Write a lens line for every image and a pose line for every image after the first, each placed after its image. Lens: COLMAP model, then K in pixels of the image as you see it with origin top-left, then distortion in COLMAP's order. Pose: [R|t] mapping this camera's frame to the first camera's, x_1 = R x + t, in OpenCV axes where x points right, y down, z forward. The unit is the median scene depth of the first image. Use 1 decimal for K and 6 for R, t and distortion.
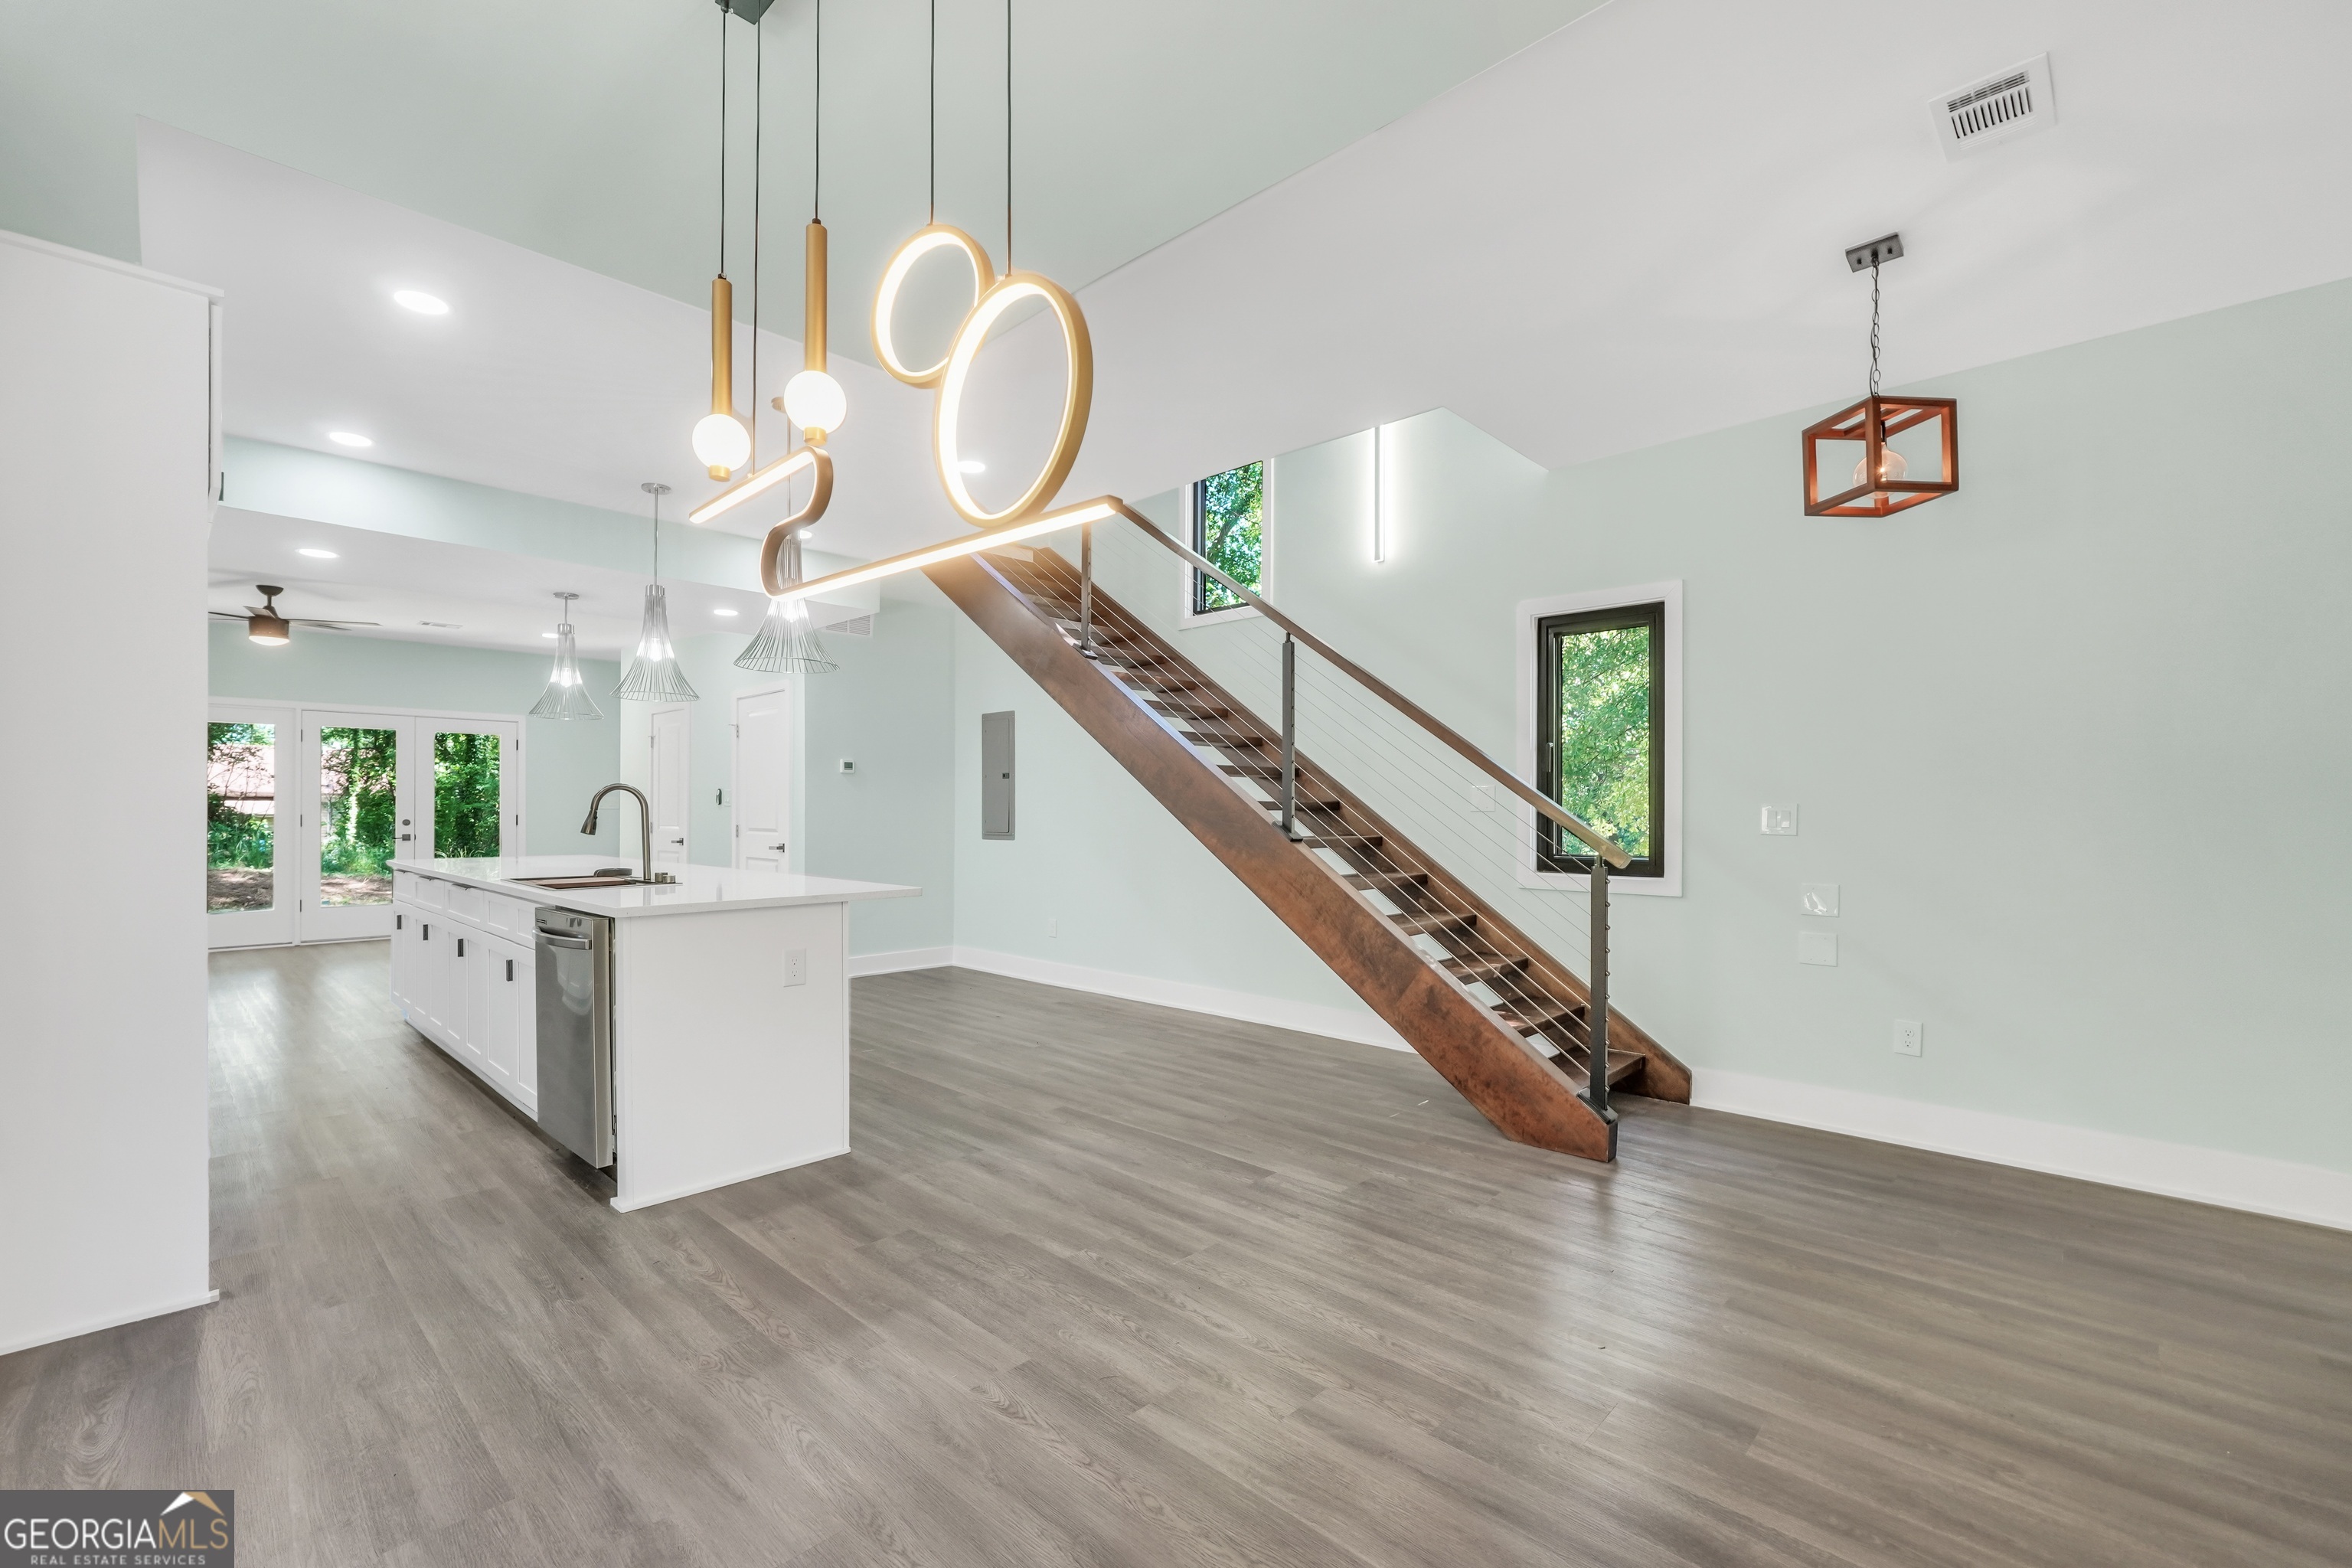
lens RADIAL K [[1002.1, 0, 1160.8], [0, 1002.1, 811.7], [0, 0, 1]] dist [-0.019555, 0.007286]
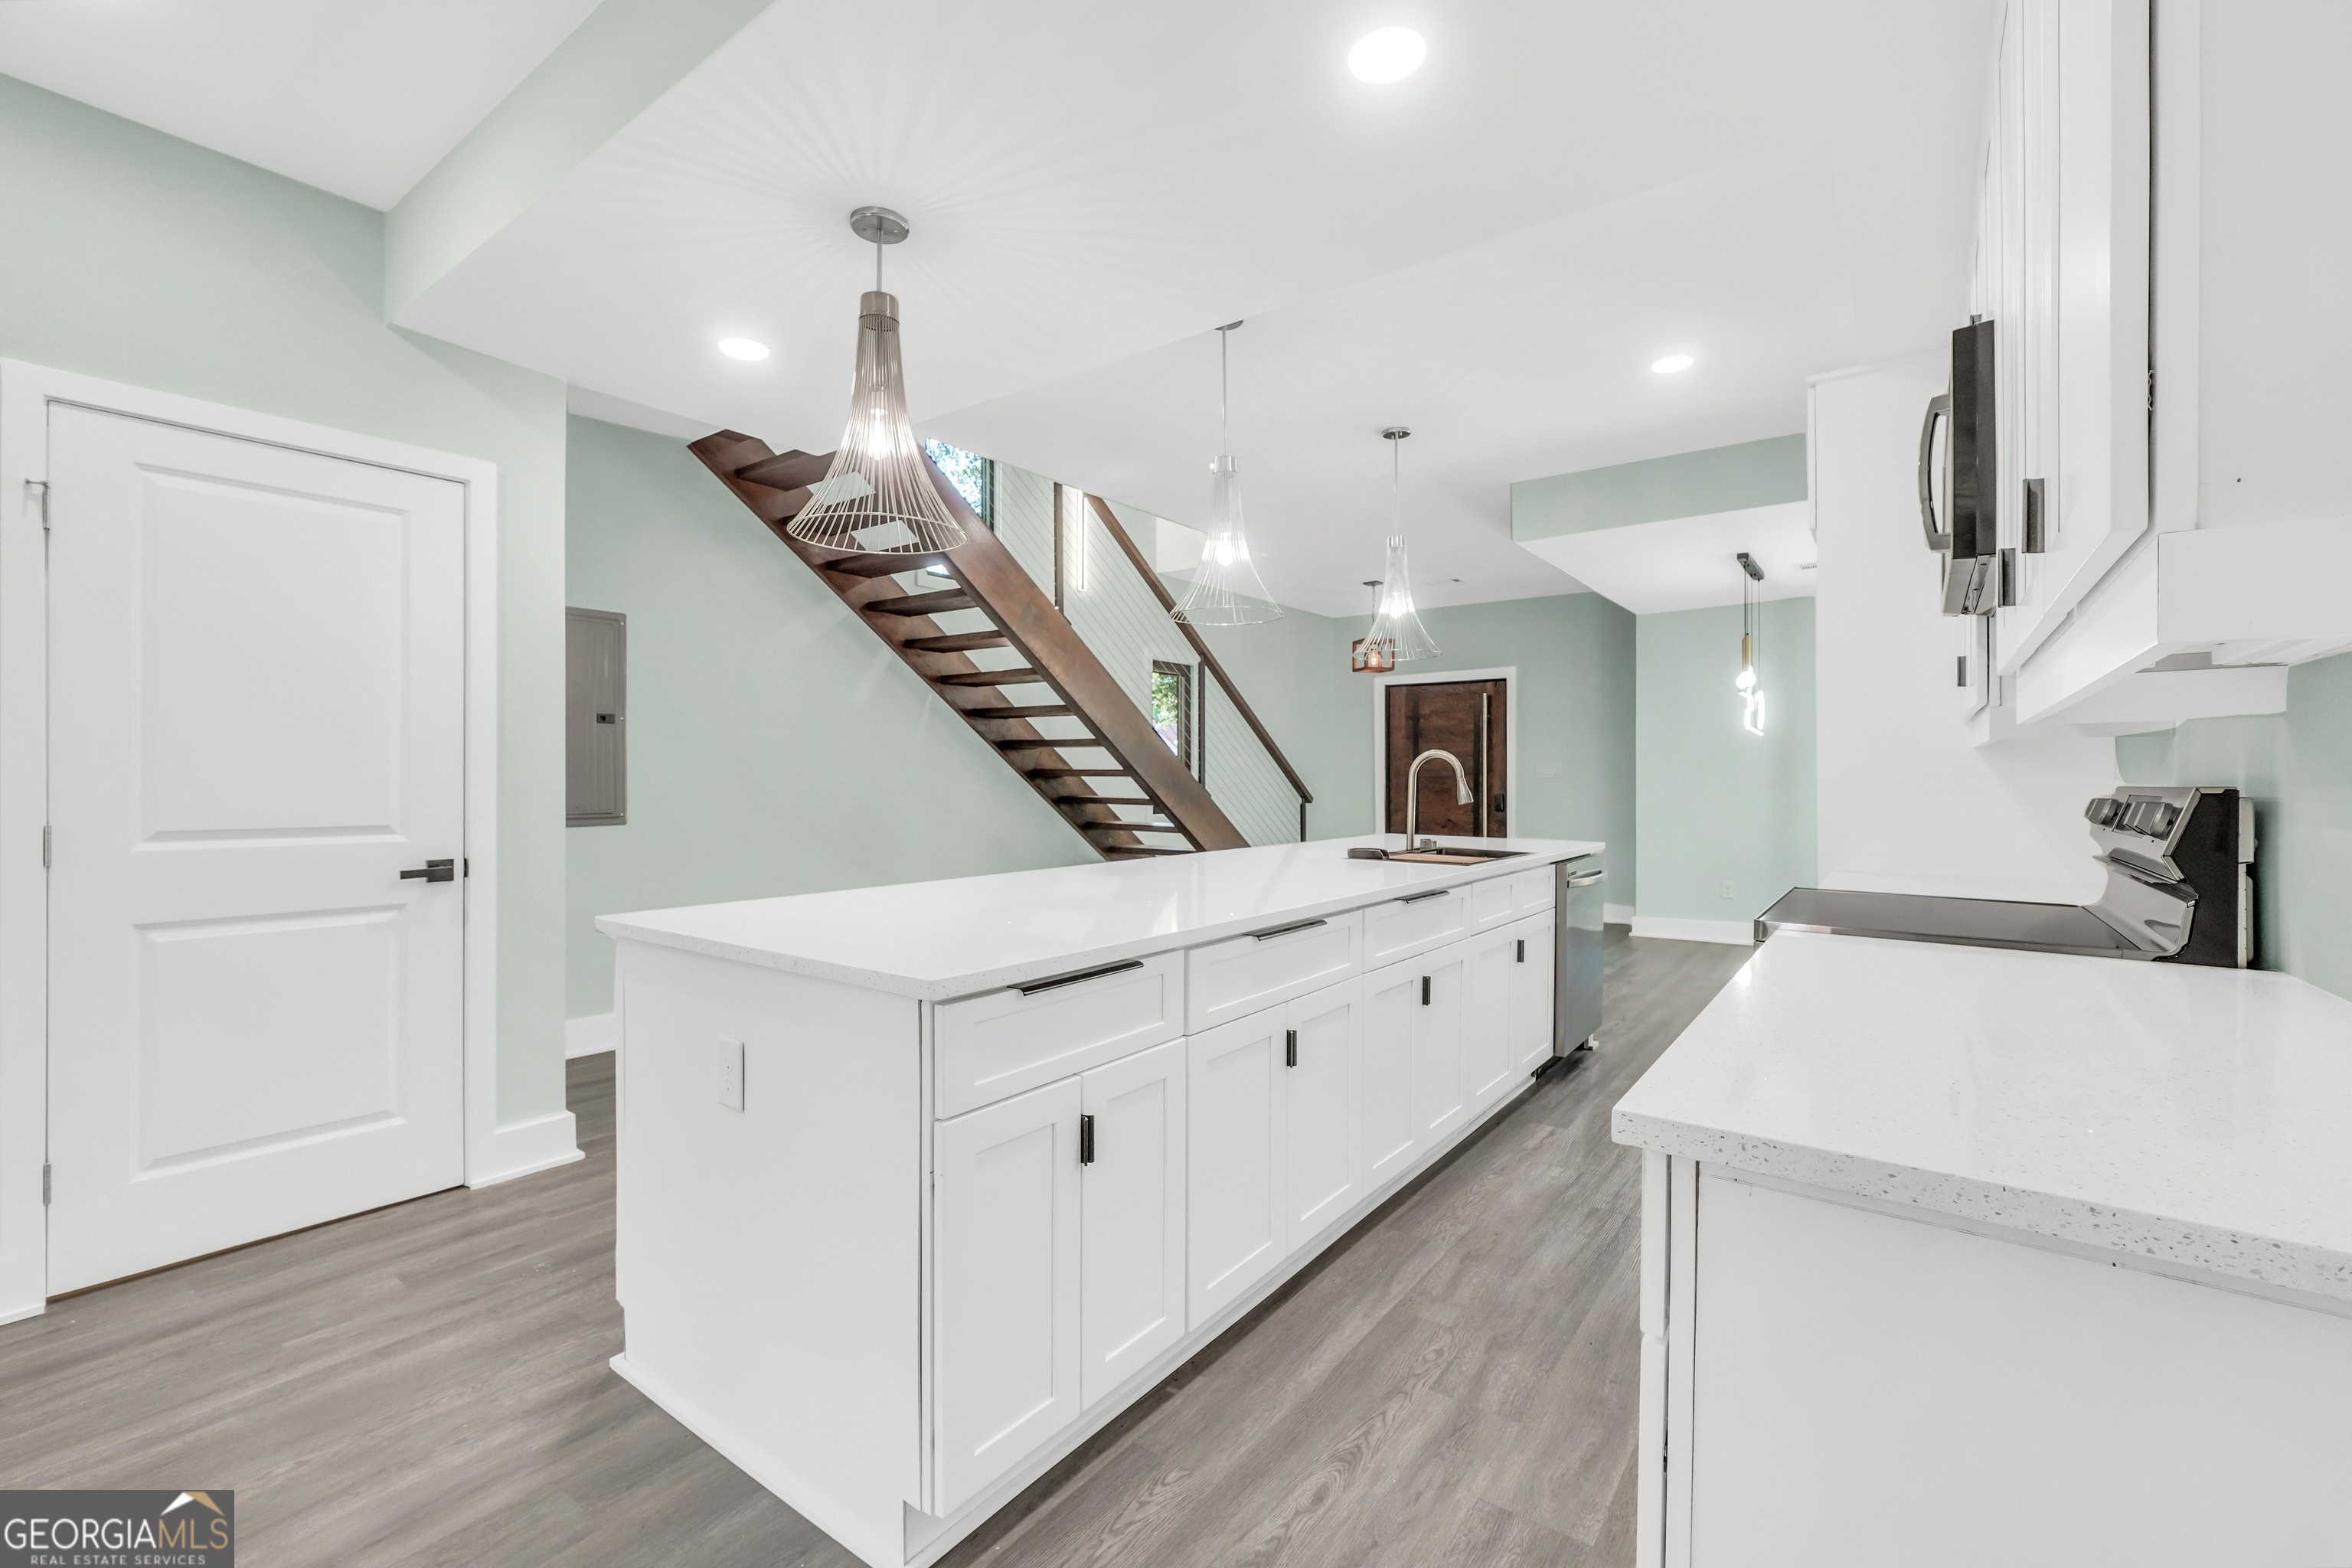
lens RADIAL K [[1009.4, 0, 1153.8], [0, 1009.4, 778.7], [0, 0, 1]] dist [-0.014655, 0.003468]
pose [[-0.127719, -0.000936, 0.991810, -0.905094], [-0.000298, 1.000000, 0.000906, -0.001069], [-0.991810, -0.000180, -0.127719, 0.847050]]
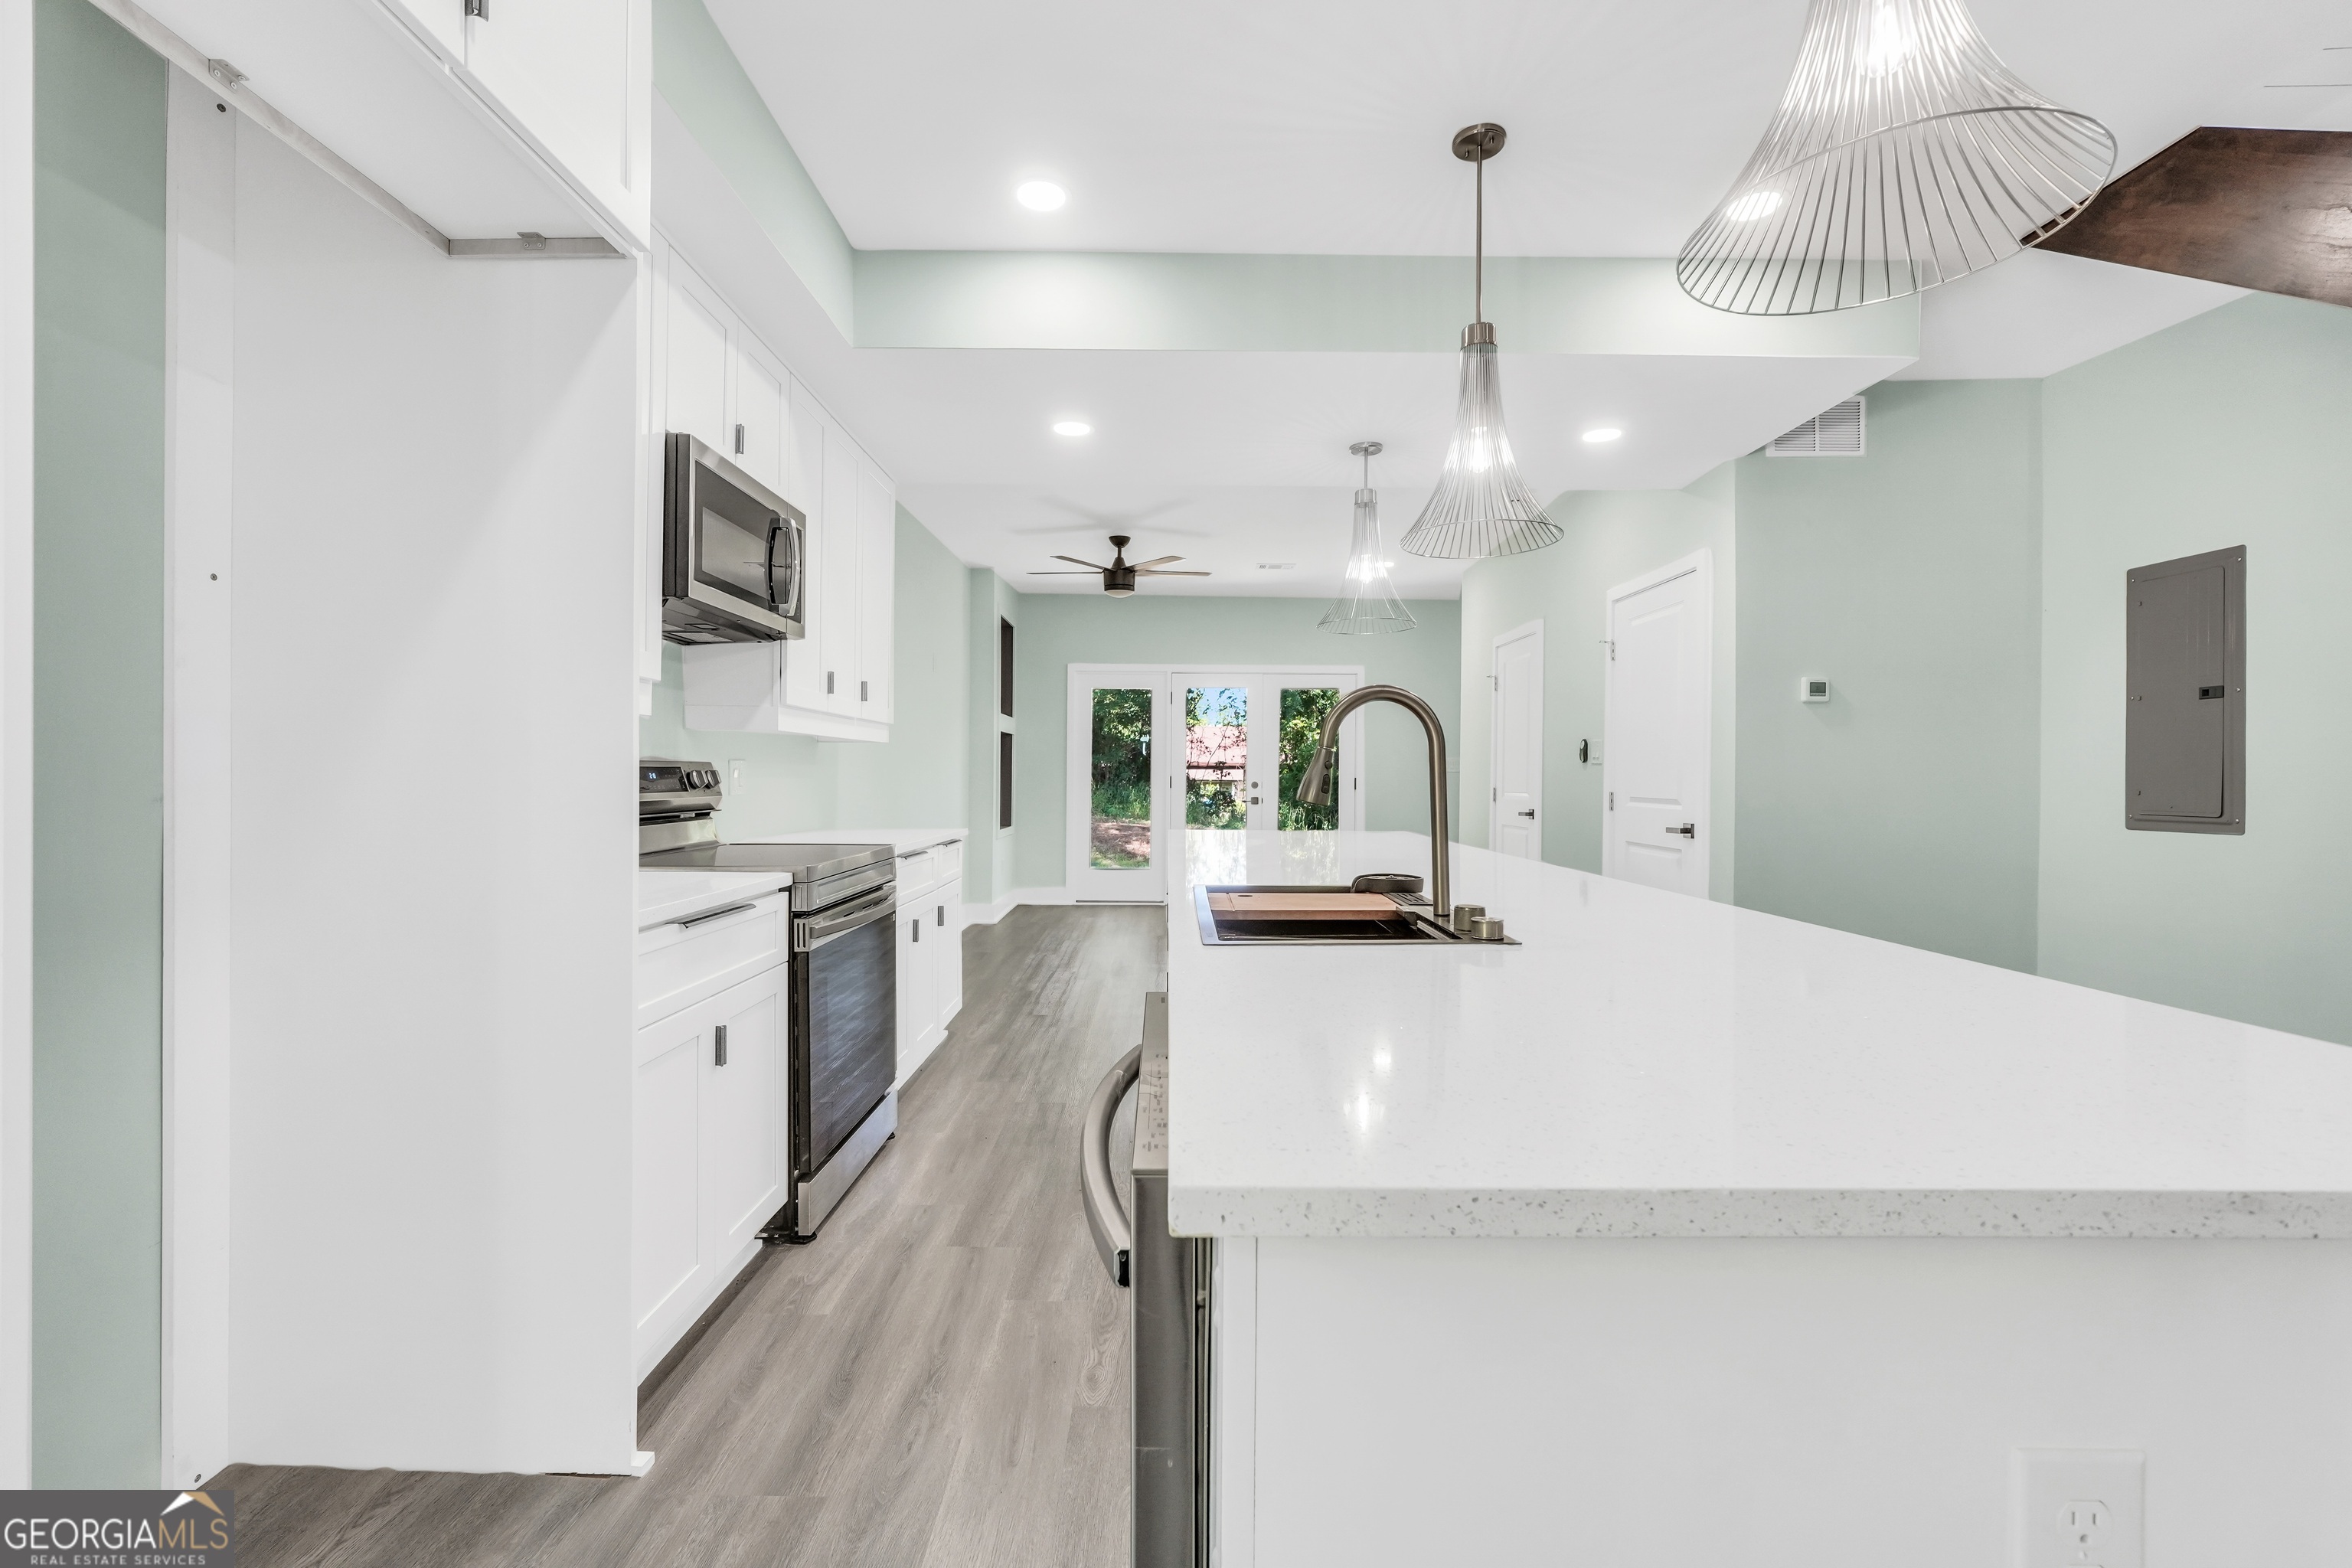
lens RADIAL K [[1002.1, 0, 1171.6], [0, 1002.1, 774.2], [0, 0, 1]] dist [-0.019555, 0.007286]
pose [[0.698358, 0.001867, -0.715746, -0.182513], [-0.007247, 0.999964, -0.004463, 0.007331], [0.715712, 0.008304, 0.698347, 0.388073]]
